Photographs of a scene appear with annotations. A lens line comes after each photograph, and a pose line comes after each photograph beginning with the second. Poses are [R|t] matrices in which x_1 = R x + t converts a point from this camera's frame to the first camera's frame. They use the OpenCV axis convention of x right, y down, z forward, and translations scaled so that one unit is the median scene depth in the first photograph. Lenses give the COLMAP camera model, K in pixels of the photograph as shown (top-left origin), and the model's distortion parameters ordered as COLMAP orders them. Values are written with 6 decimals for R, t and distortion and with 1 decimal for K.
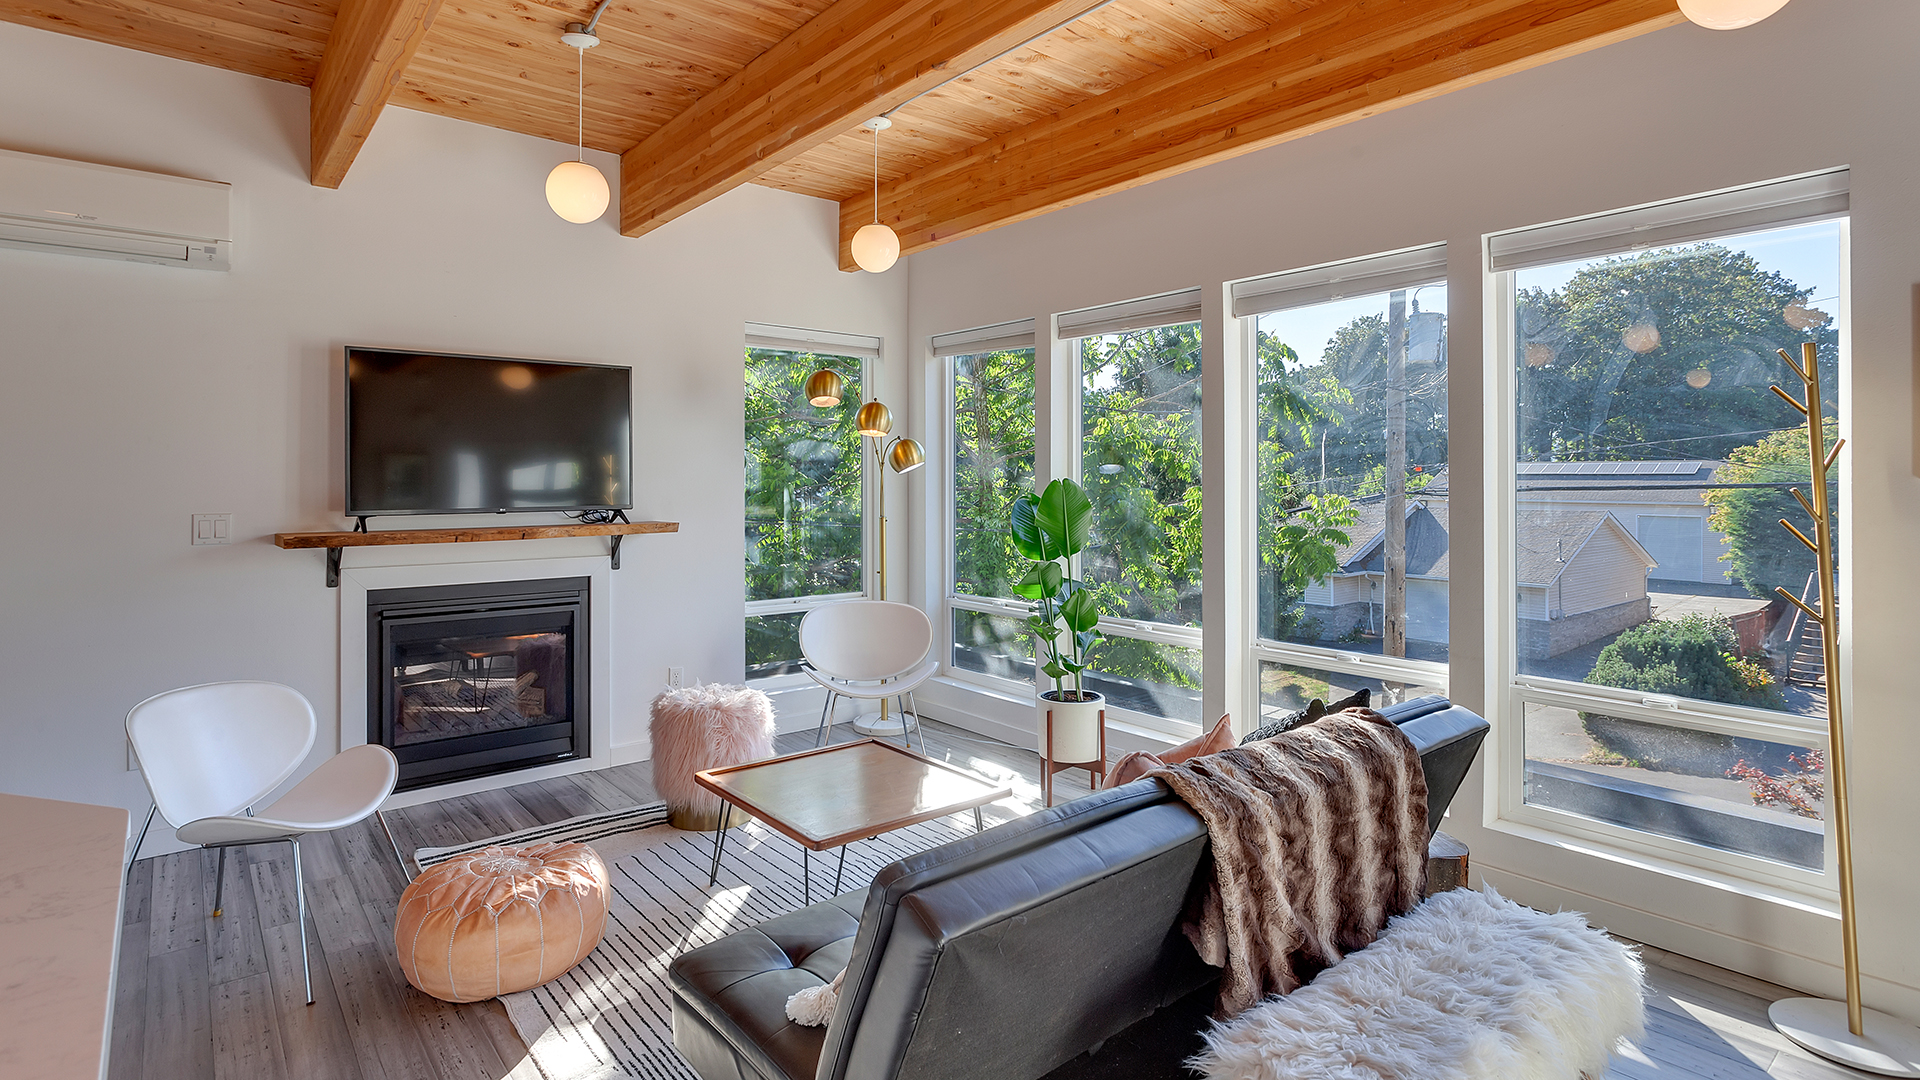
lens RADIAL K [[951.3, 0, 951.9], [0, 951.3, 478.2], [0, 0, 1]] dist [-0.012966, 0.000559]
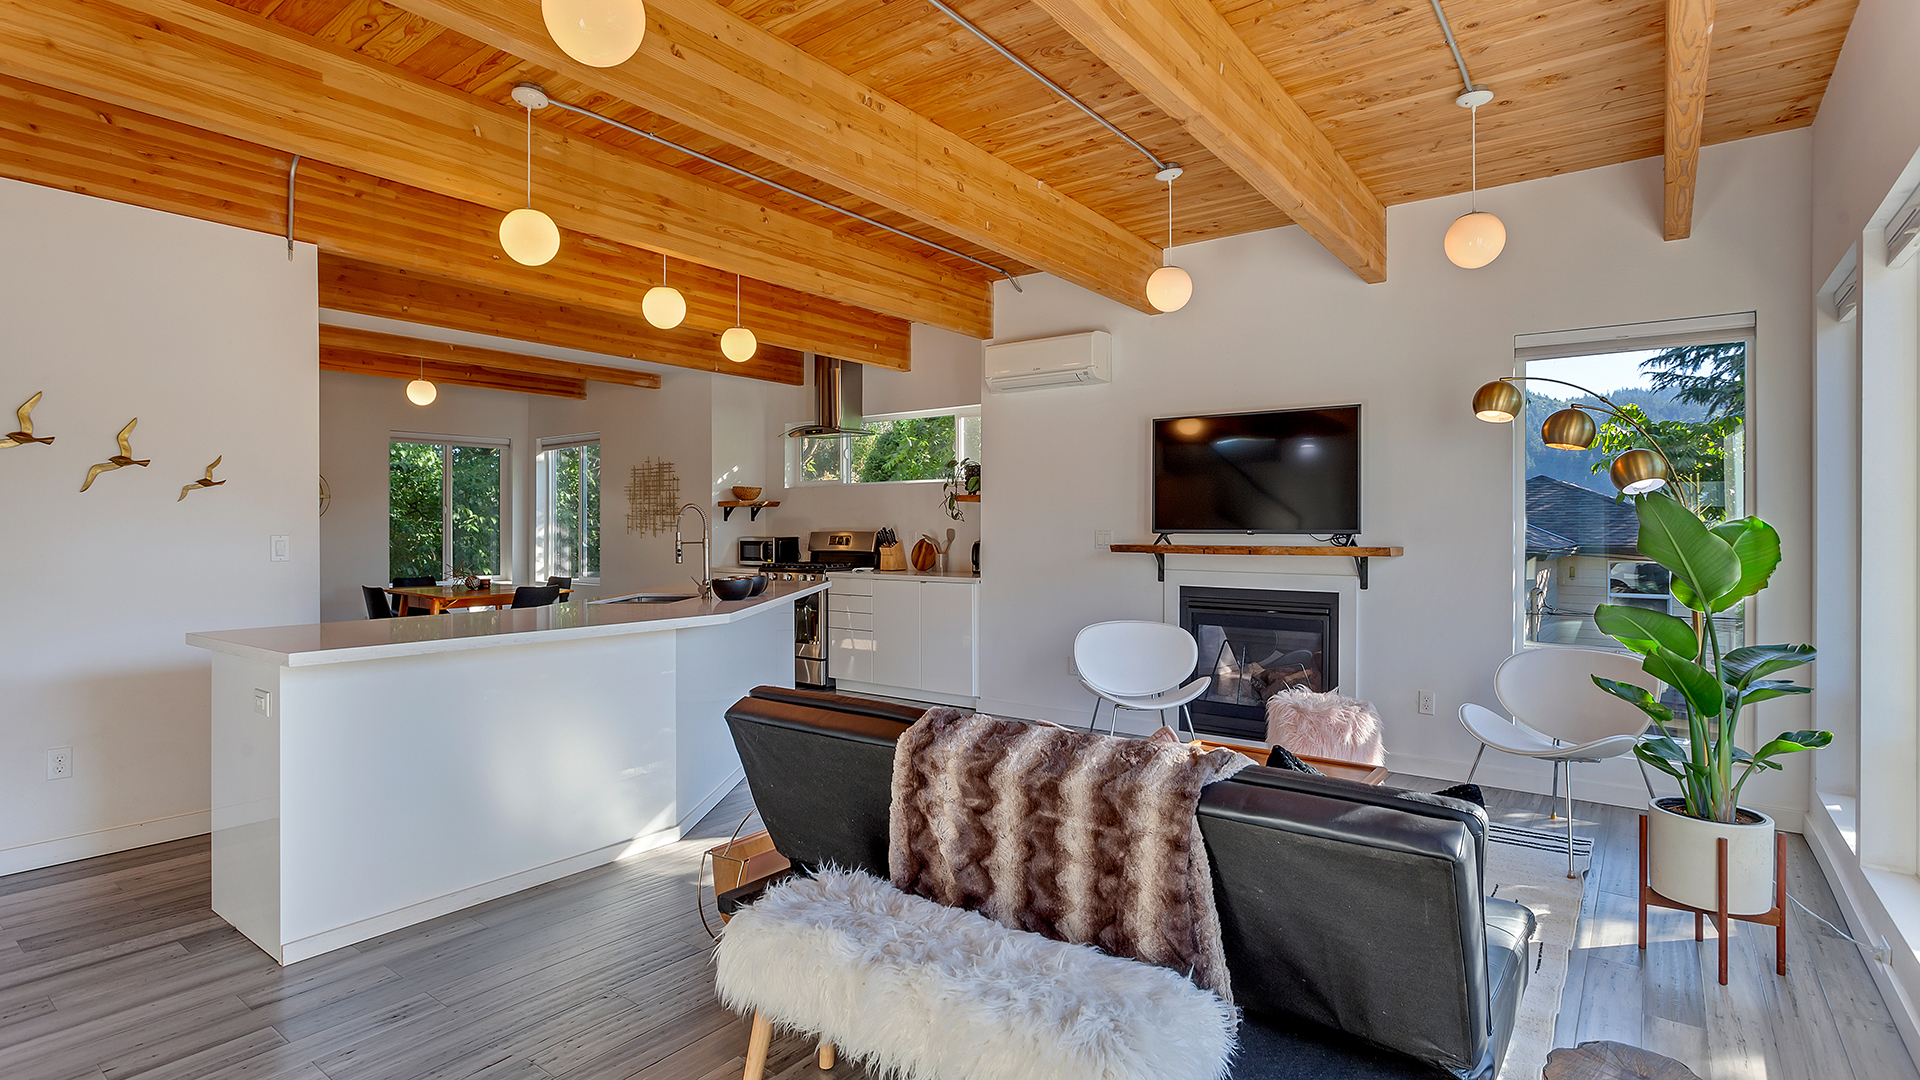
lens RADIAL K [[938.9, 0, 967.1], [0, 938.9, 525.8], [0, 0, 1]] dist [0.000005, 0.000292]
pose [[0.242638, 0.001927, -0.970115, 0.724304], [-0.001414, 0.999998, 0.001633, 0.026216], [0.970116, 0.000975, 0.242640, 0.356760]]
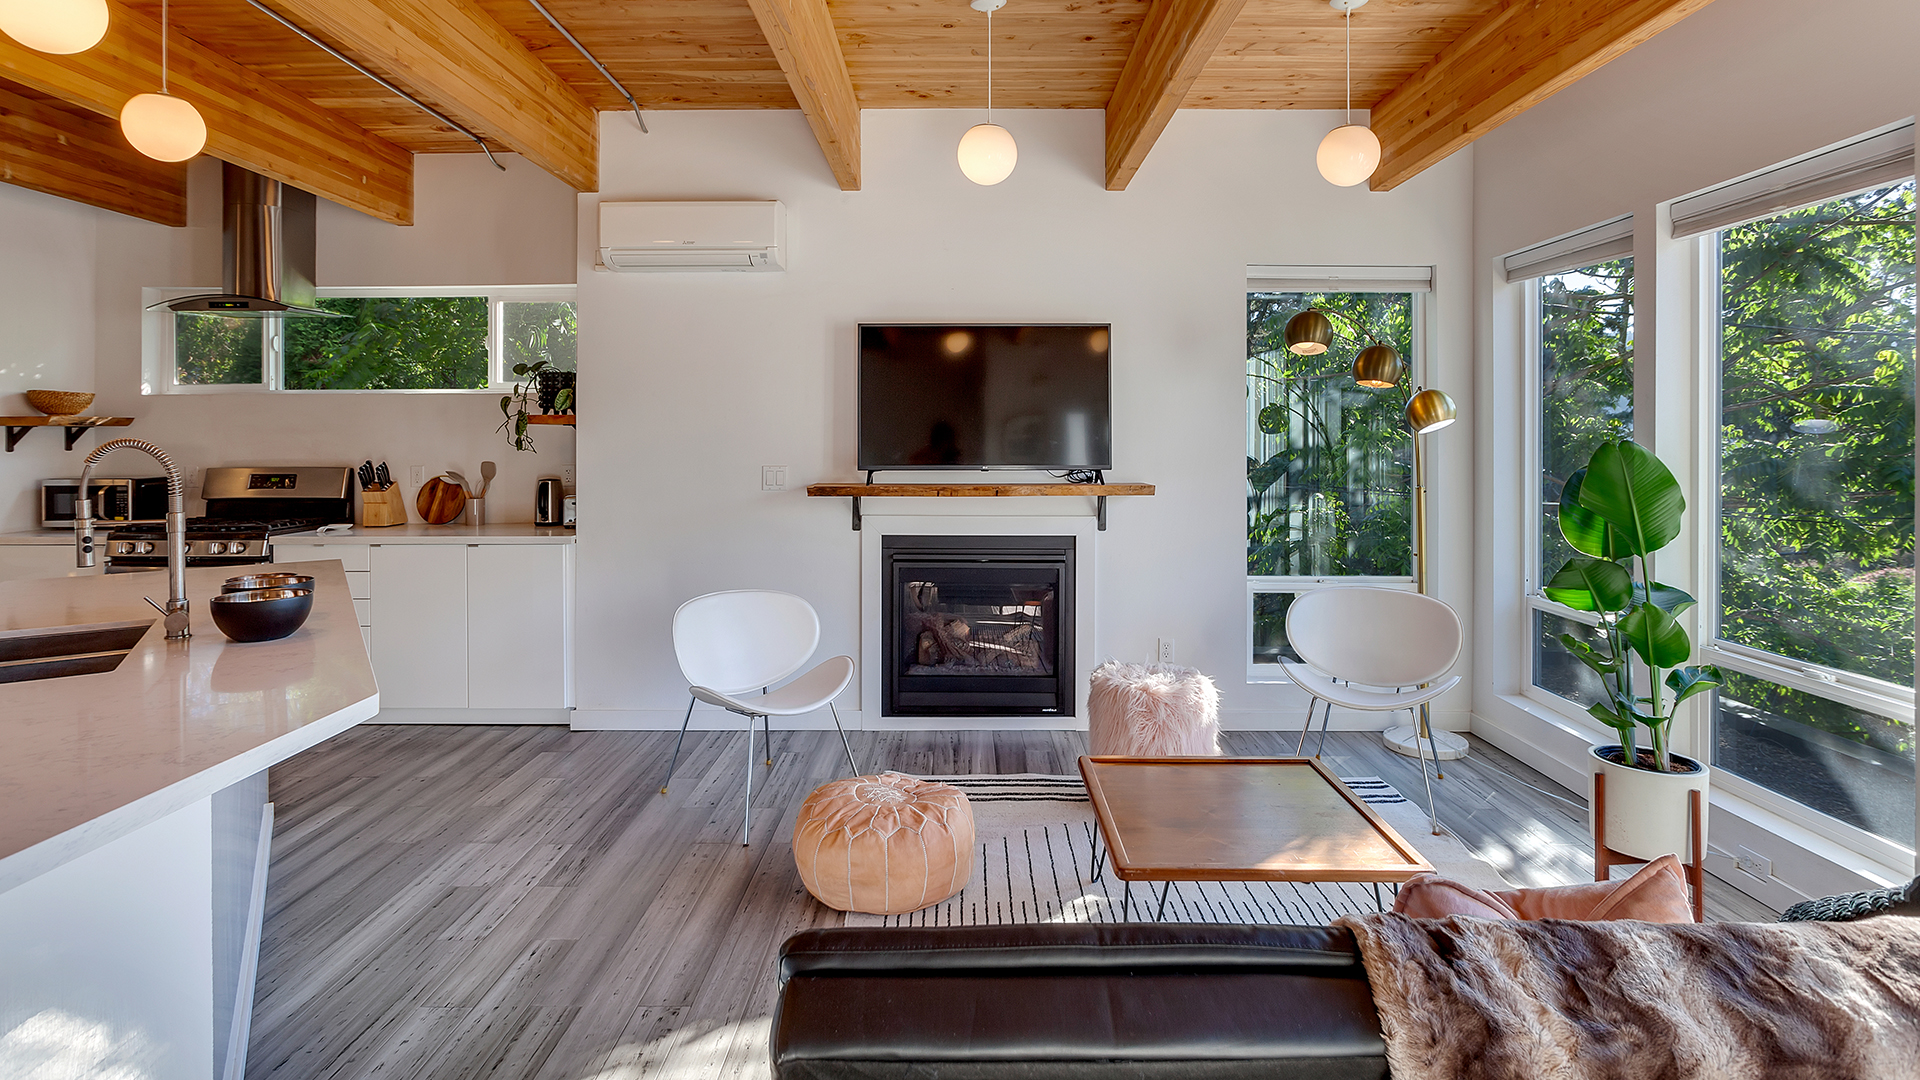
lens RADIAL K [[950.9, 0, 958.0], [0, 950.9, 437.7], [0, 0, 1]] dist [-0.002016, 0.000828]
pose [[0.768089, 0.001457, -0.640341, 0.201296], [-0.001565, 0.999999, 0.000397, -0.000860], [0.640341, 0.000697, 0.768091, 0.178310]]
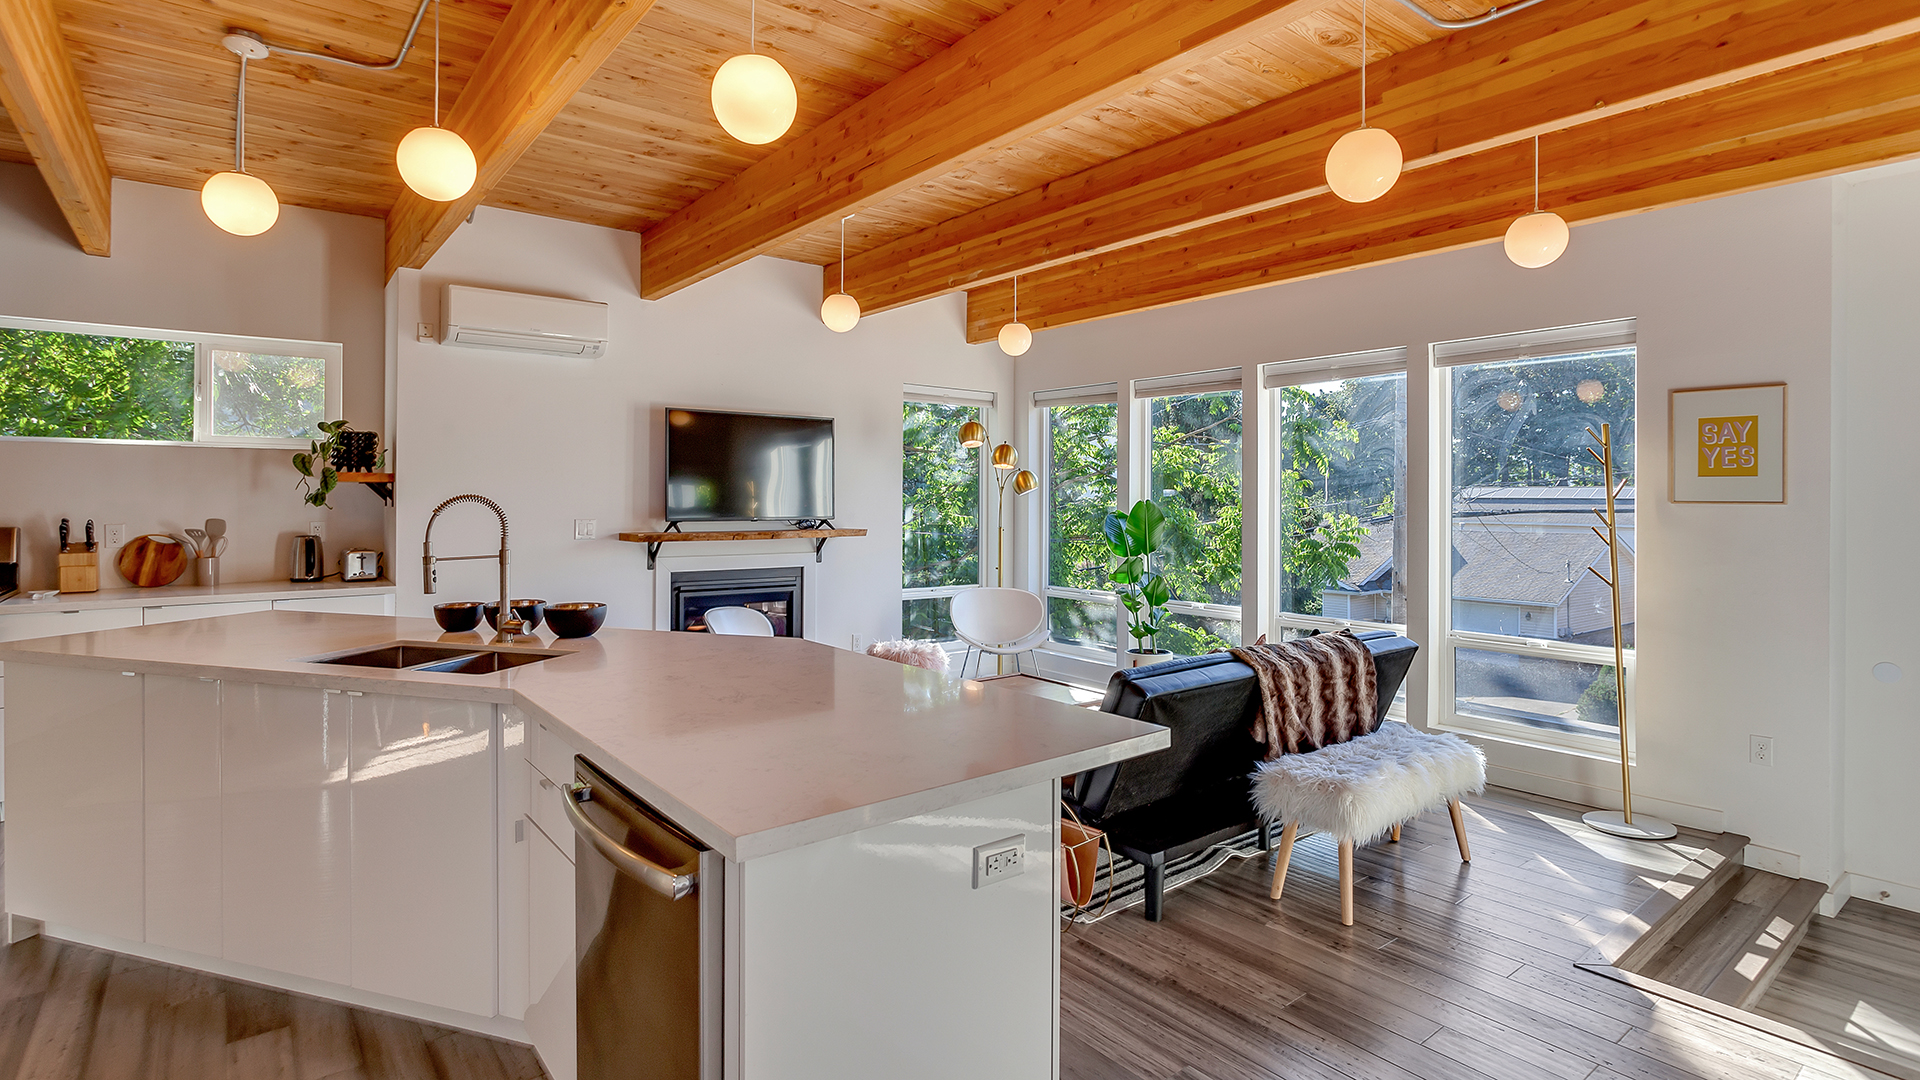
lens RADIAL K [[934.6, 0, 953.7], [0, 934.6, 491.9], [0, 0, 1]] dist [-0.016986, -0.000104]
pose [[0.999703, 0.006731, -0.023406, -0.152188], [-0.006894, 0.999953, -0.006879, 0.000203], [0.023358, 0.007038, 0.999702, -0.458218]]
